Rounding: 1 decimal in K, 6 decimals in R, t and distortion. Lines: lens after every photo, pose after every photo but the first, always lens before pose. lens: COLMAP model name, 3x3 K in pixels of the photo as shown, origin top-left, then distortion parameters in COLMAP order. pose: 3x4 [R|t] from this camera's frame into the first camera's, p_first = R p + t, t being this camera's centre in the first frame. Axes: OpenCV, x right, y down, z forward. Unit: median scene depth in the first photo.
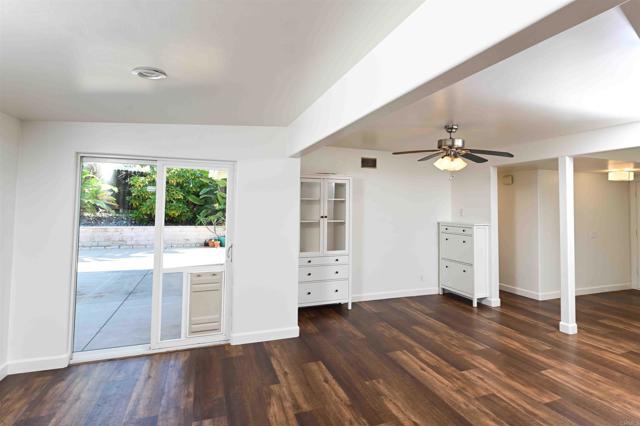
lens RADIAL K [[335.1, 0, 335.7], [0, 335.1, 197.1], [0, 0, 1]] dist [0.001145, 0.000316]
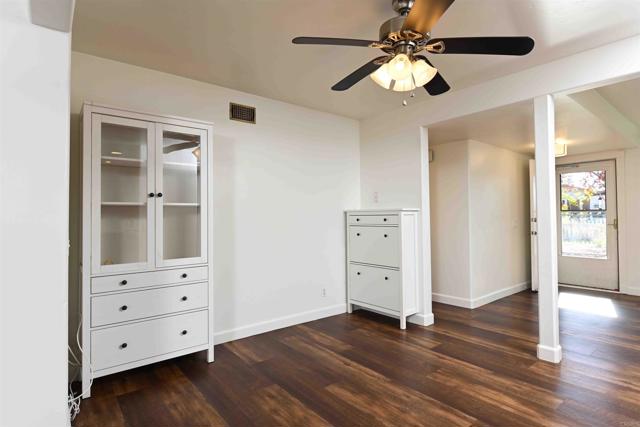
lens RADIAL K [[336.6, 0, 320.0], [0, 336.6, 213.5], [0, 0, 1]] dist [-0.001950, -0.000391]
pose [[0.949674, -0.013136, 0.312965, 0.041235], [0.006883, 0.999754, 0.021078, 0.074518], [-0.313165, -0.017863, 0.949531, 0.401881]]
